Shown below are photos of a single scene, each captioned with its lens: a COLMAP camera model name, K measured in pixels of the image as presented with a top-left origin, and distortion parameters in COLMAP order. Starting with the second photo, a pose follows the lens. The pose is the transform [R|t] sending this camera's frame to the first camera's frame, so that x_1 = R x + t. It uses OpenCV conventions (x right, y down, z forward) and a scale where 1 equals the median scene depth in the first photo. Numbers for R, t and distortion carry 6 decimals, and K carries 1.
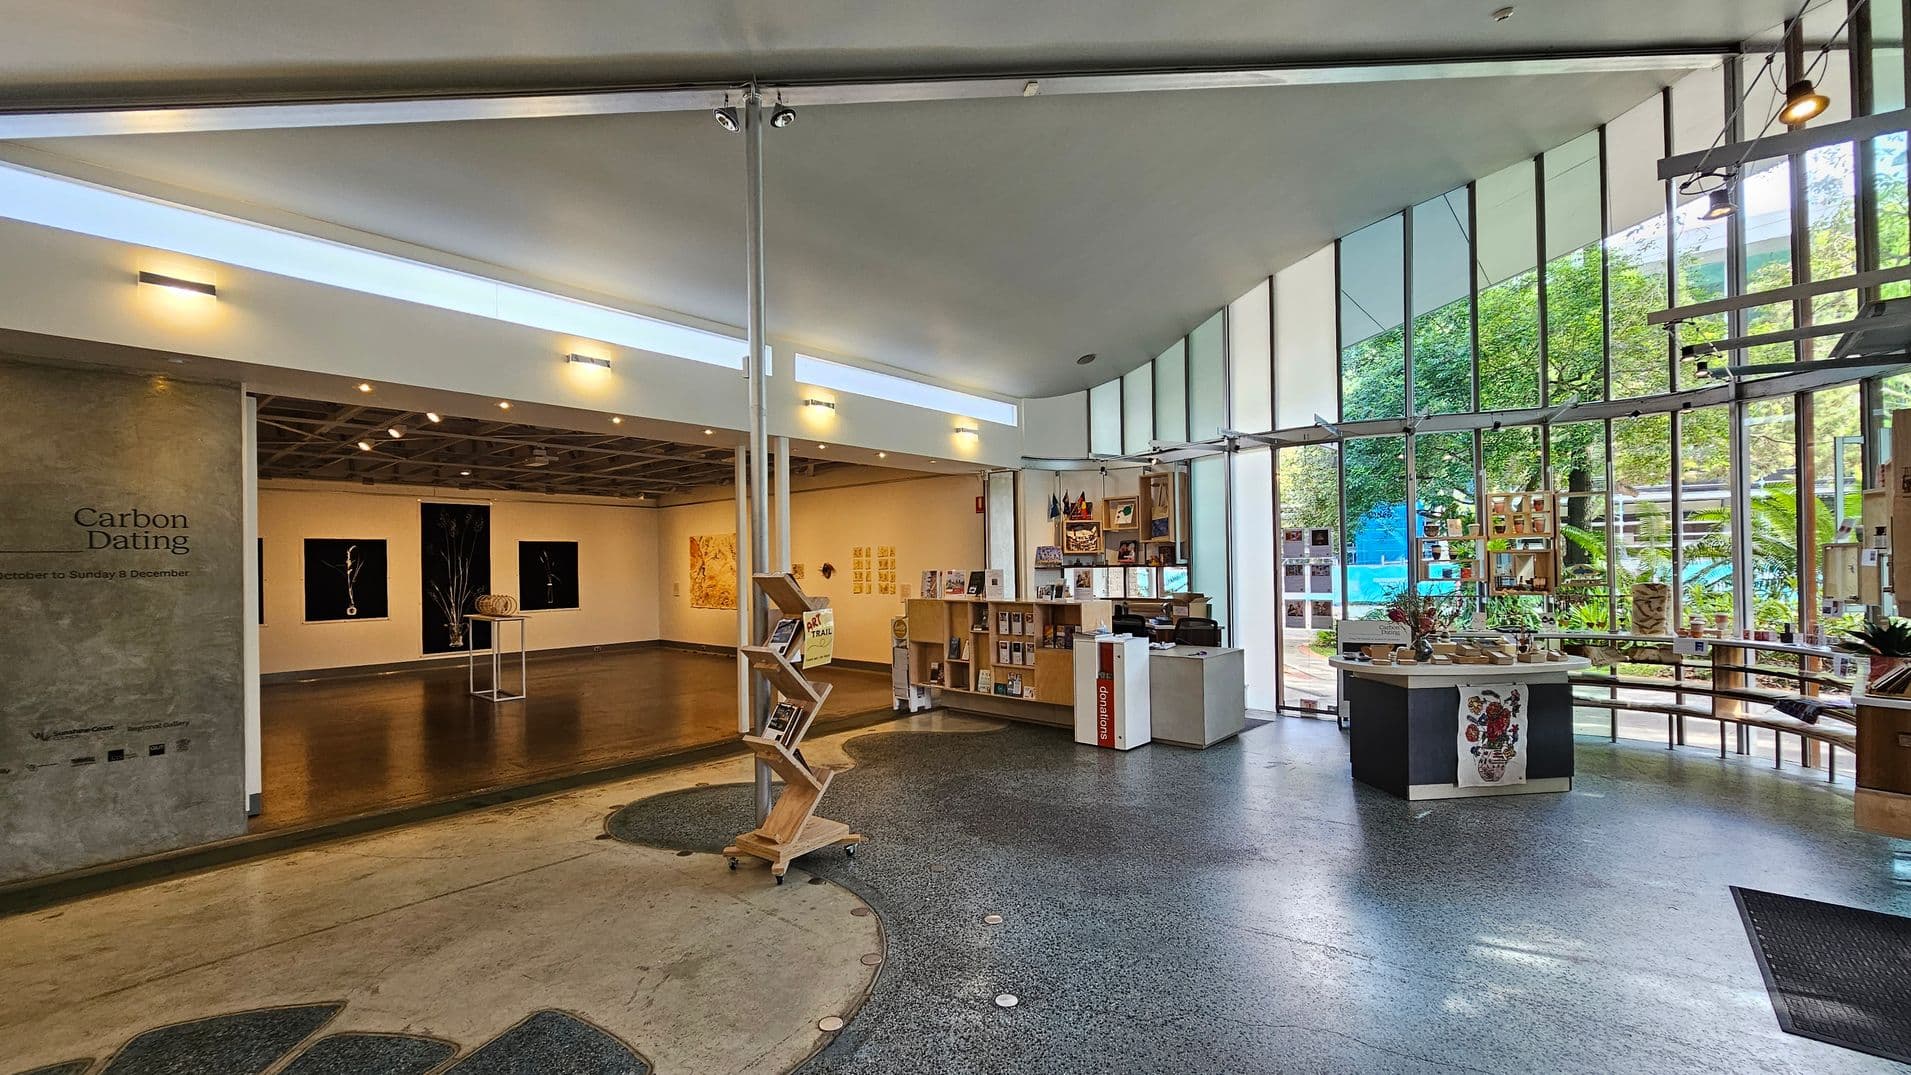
lens RADIAL K [[786.3, 0, 954.5], [0, 786.3, 559.9], [0, 0, 1]] dist [-0.001737, 0.000492]
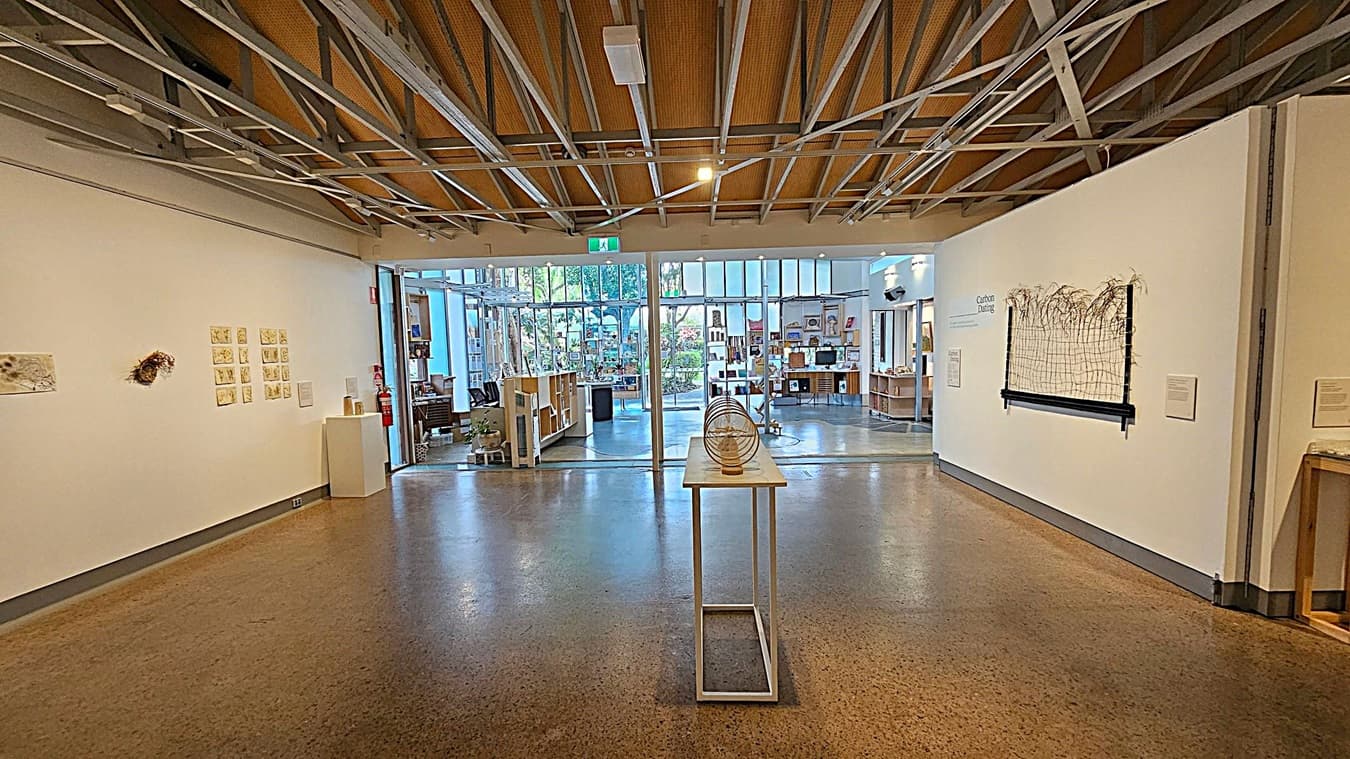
lens RADIAL K [[555.5, 0, 674.3], [0, 555.5, 395.3], [0, 0, 1]] dist [-0.001737, 0.000492]
pose [[-0.627299, -0.031379, 0.778146, -0.980245], [0.031670, 0.997334, 0.065748, 0.027806], [-0.778135, 0.065887, -0.624632, 1.490414]]
